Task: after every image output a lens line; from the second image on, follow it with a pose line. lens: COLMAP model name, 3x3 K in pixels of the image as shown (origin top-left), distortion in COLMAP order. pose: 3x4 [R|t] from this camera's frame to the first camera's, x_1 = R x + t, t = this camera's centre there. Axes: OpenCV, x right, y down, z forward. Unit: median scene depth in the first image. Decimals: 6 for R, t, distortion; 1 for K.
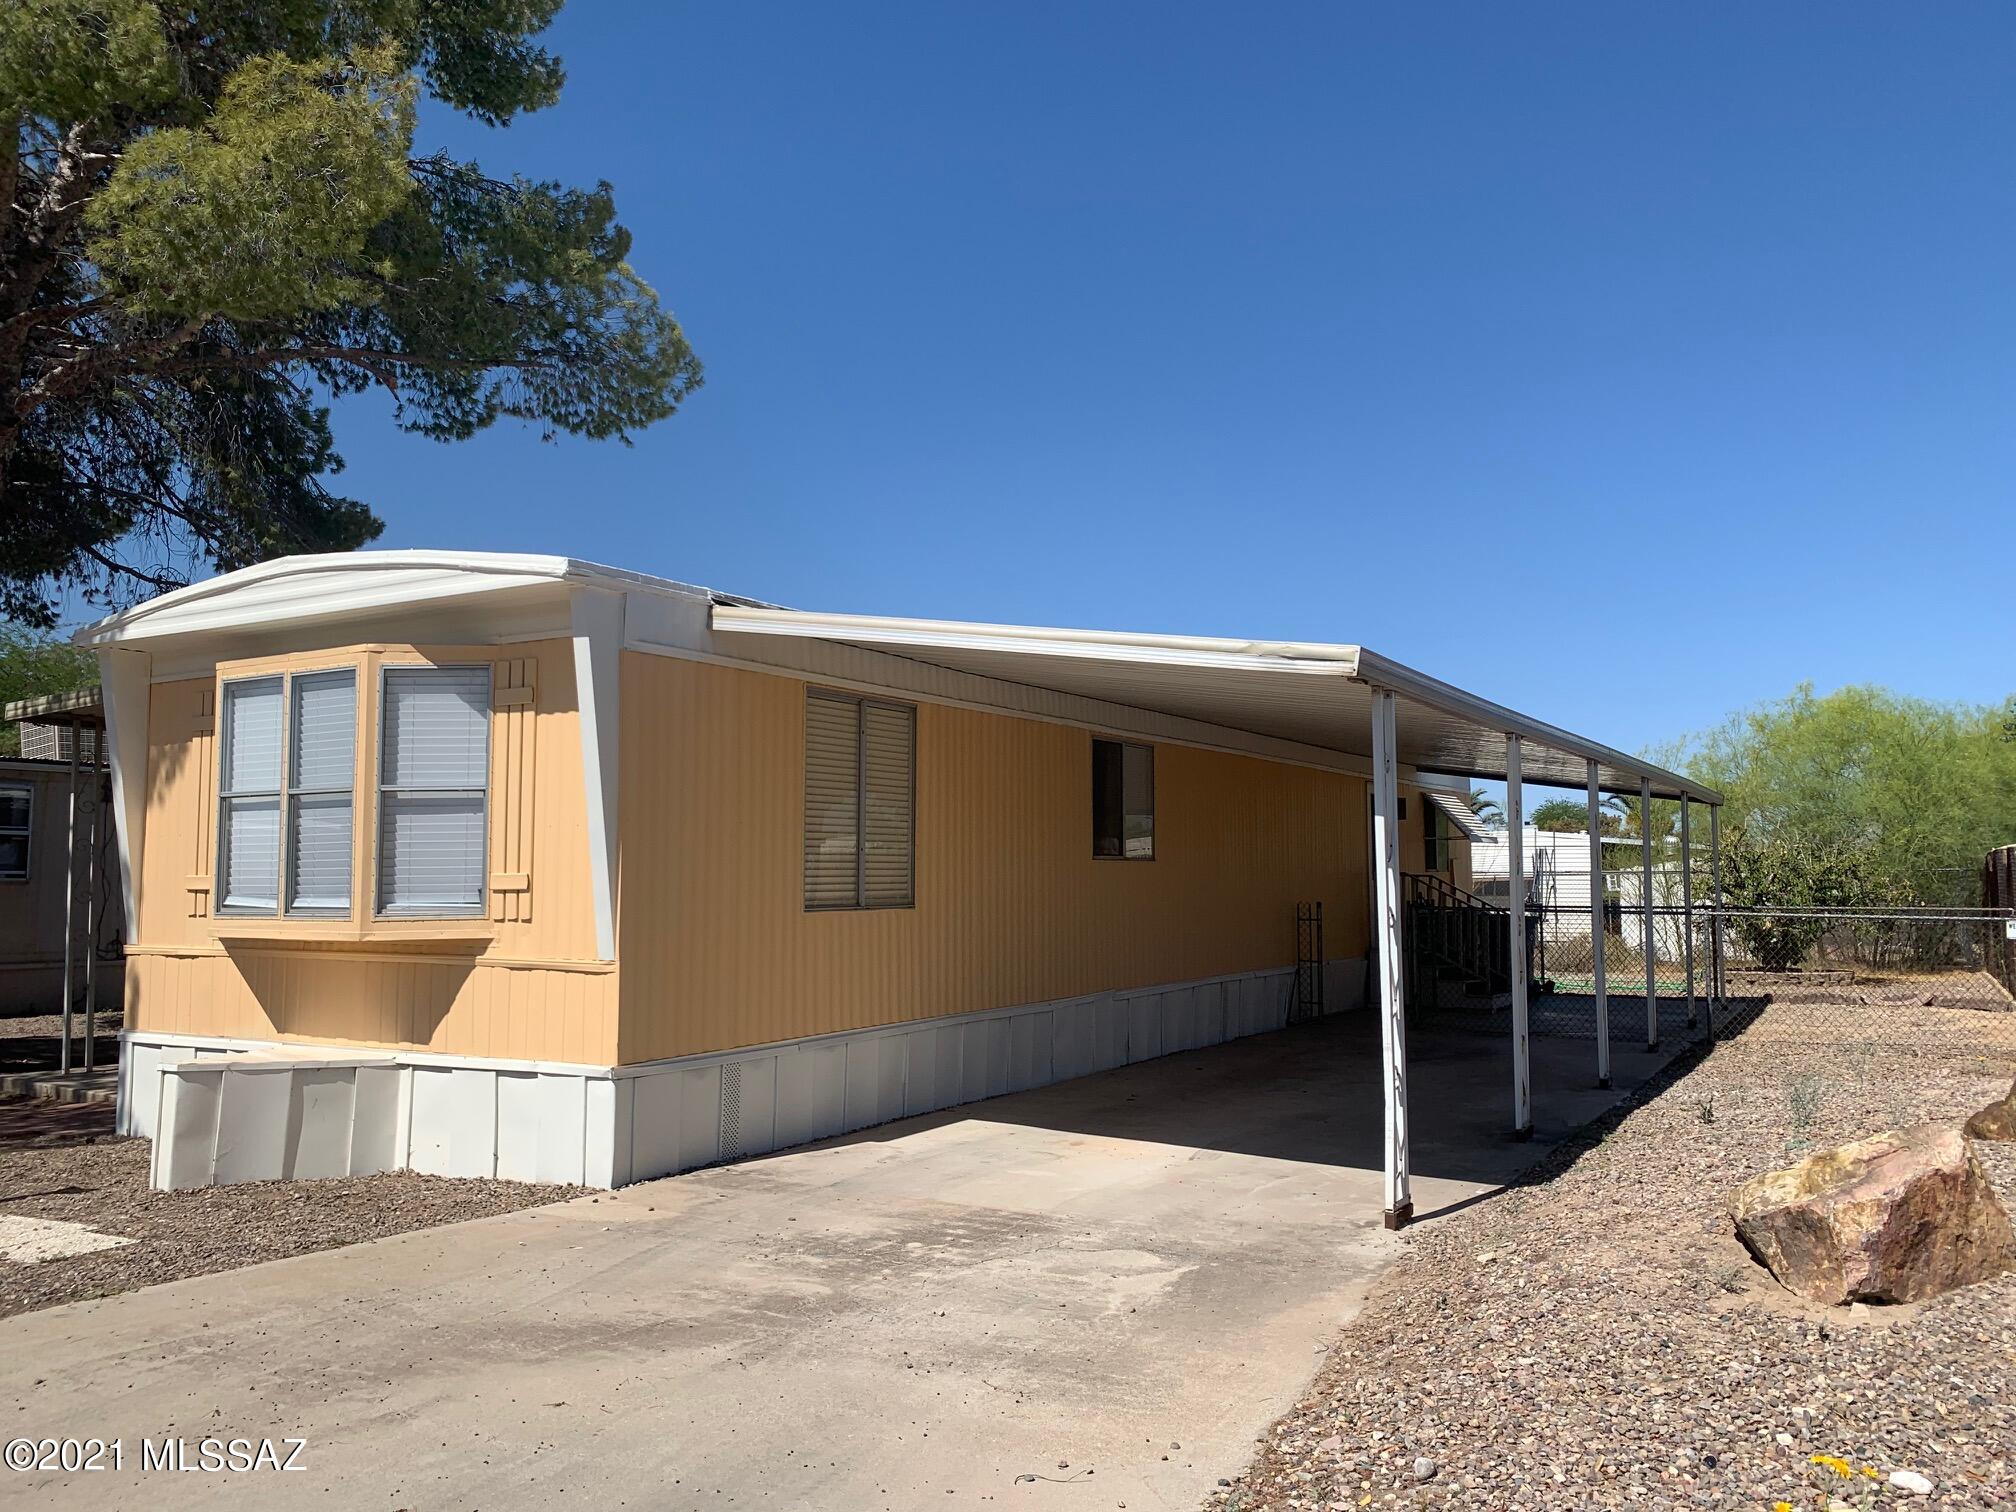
lens RADIAL K [[1546.2, 0, 1007.5], [0, 1546.2, 770.9], [0, 0, 1]] dist [0.030097, -0.019797]
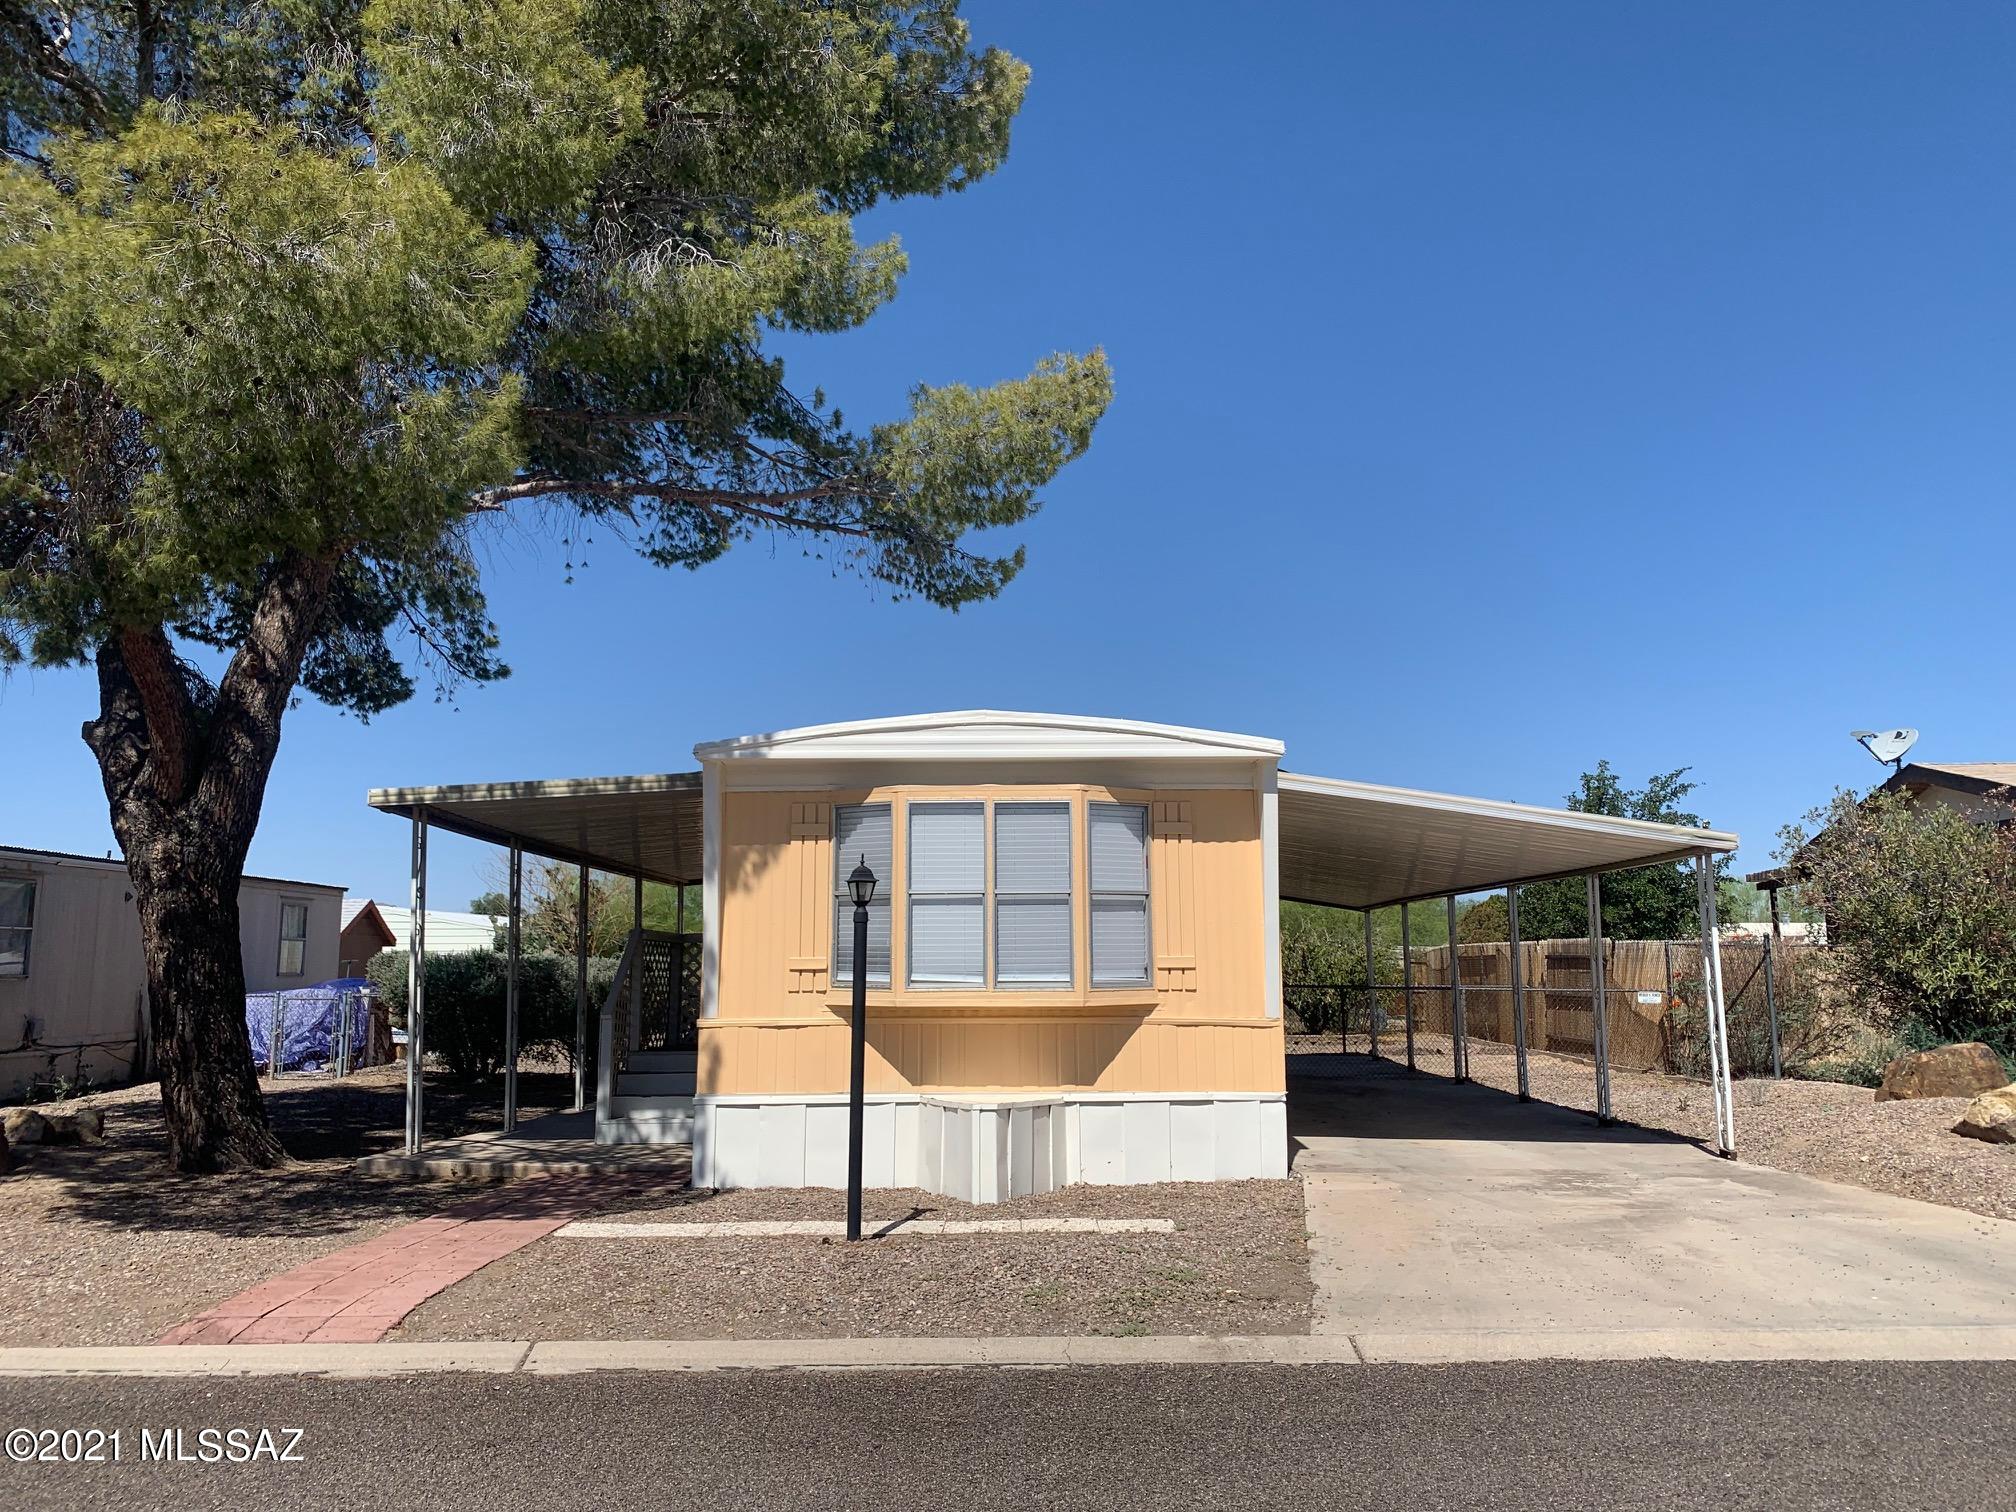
lens RADIAL K [[1546.2, 0, 1020.3], [0, 1546.2, 741.3], [0, 0, 1]] dist [0.030097, -0.019797]
pose [[0.864591, 0.071409, 0.497376, -1.103012], [-0.033887, 0.995883, -0.084075, -0.004190], [-0.501332, 0.055836, 0.863452, -0.131700]]
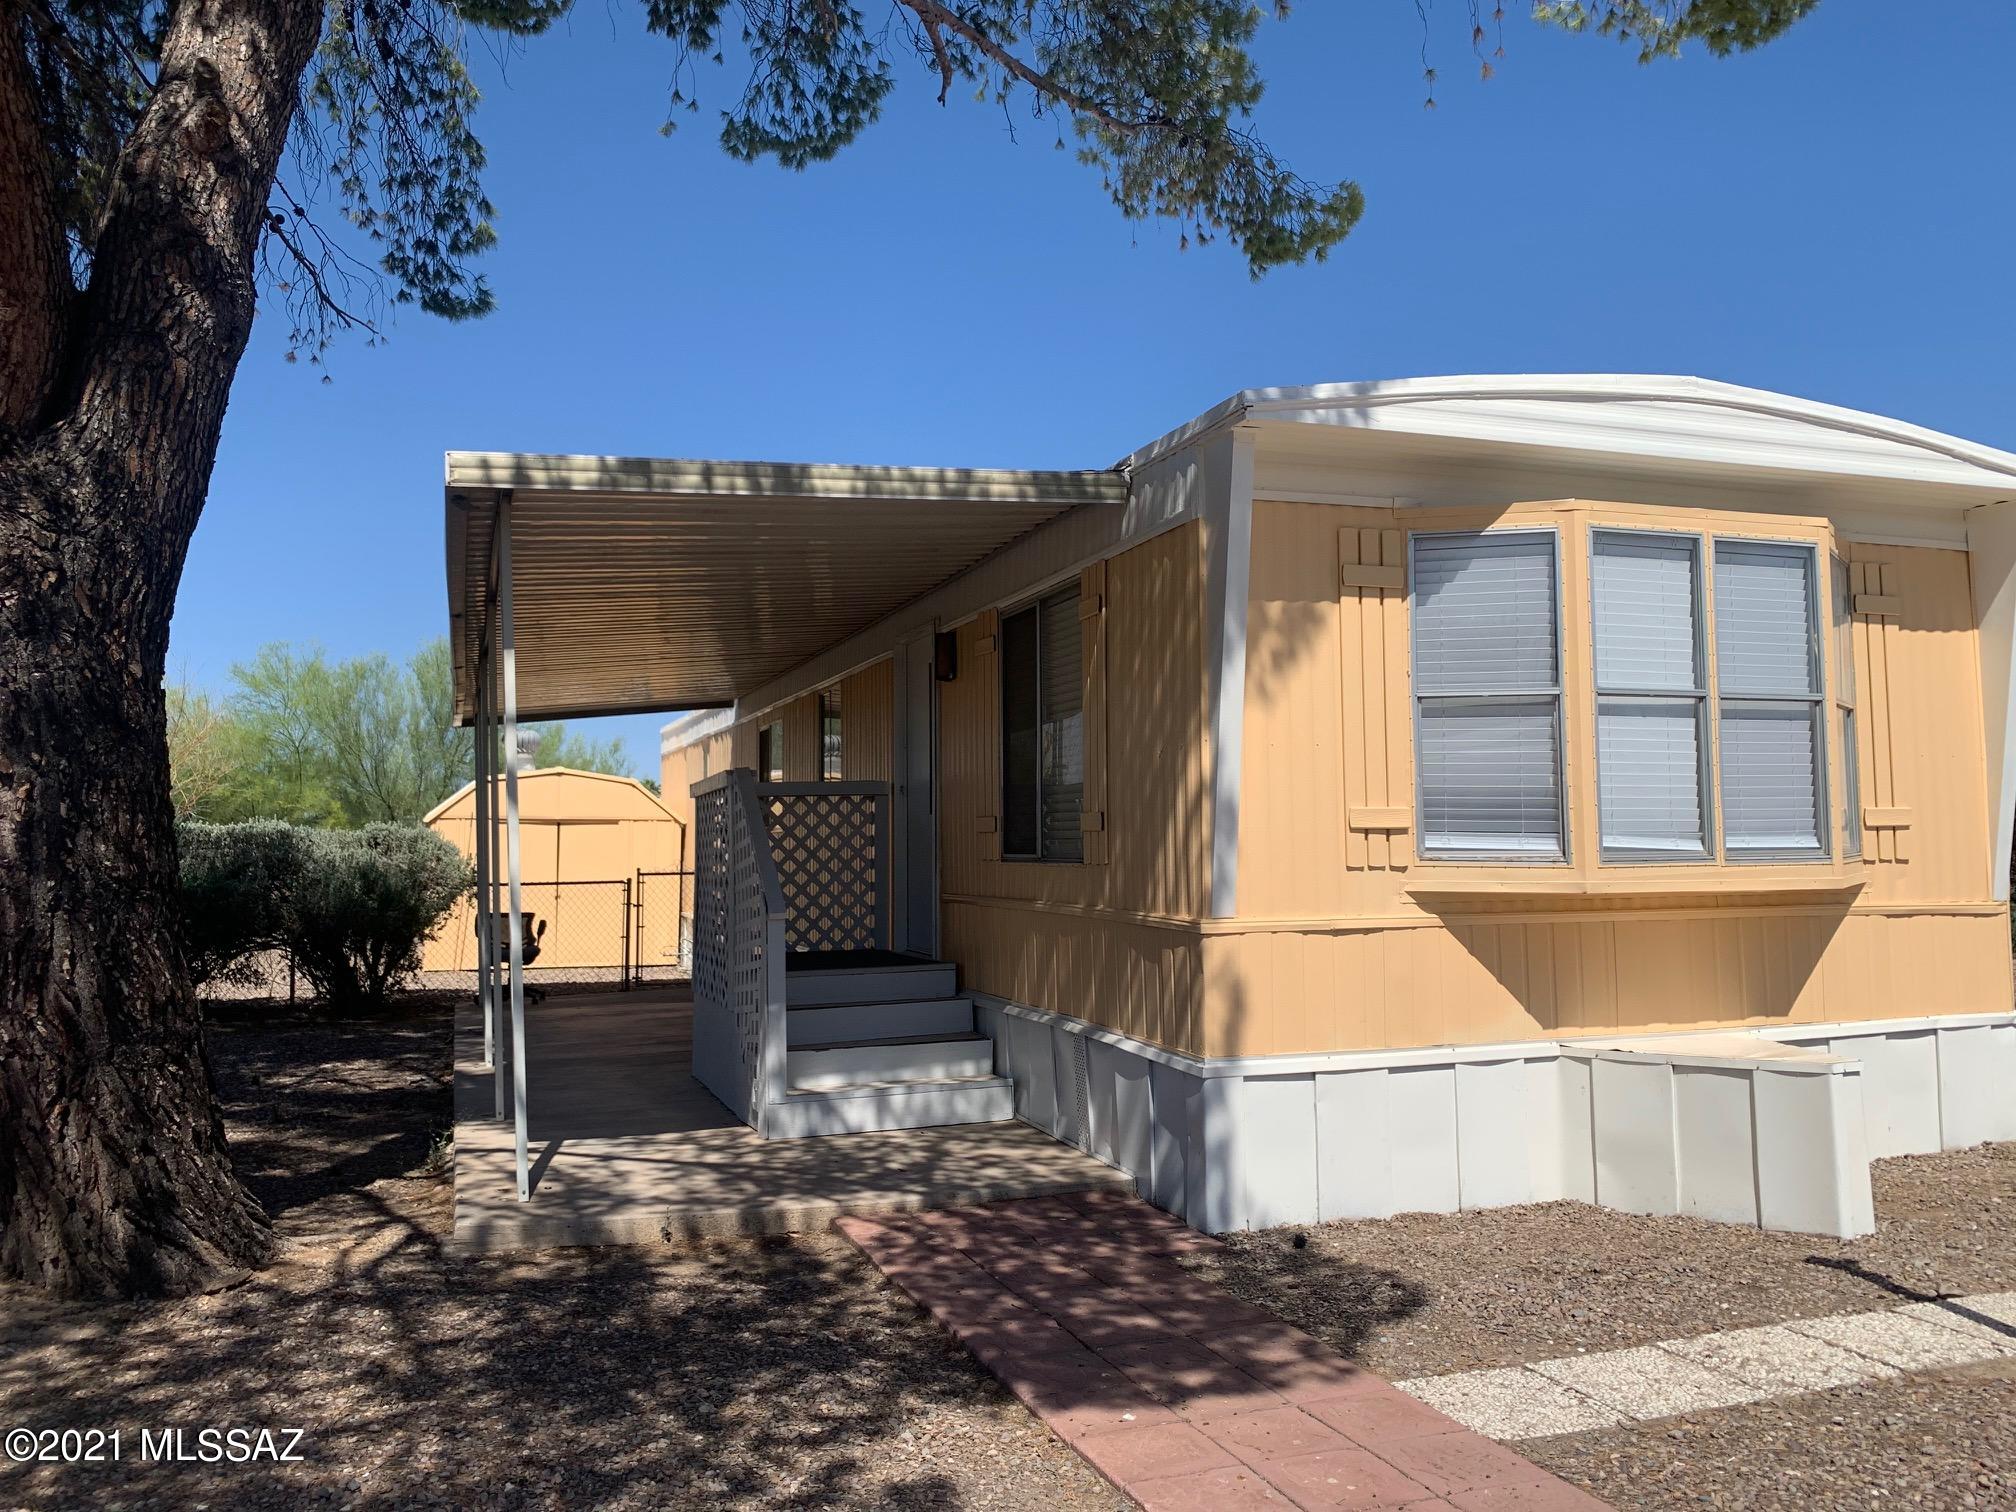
lens RADIAL K [[1546.2, 0, 1011.7], [0, 1546.2, 757.7], [0, 0, 1]] dist [0.030097, -0.019797]
pose [[0.638510, 0.039228, 0.768613, -1.263347], [-0.046748, 0.998833, -0.012142, 0.069056], [-0.768192, -0.028179, 0.639599, 0.789070]]
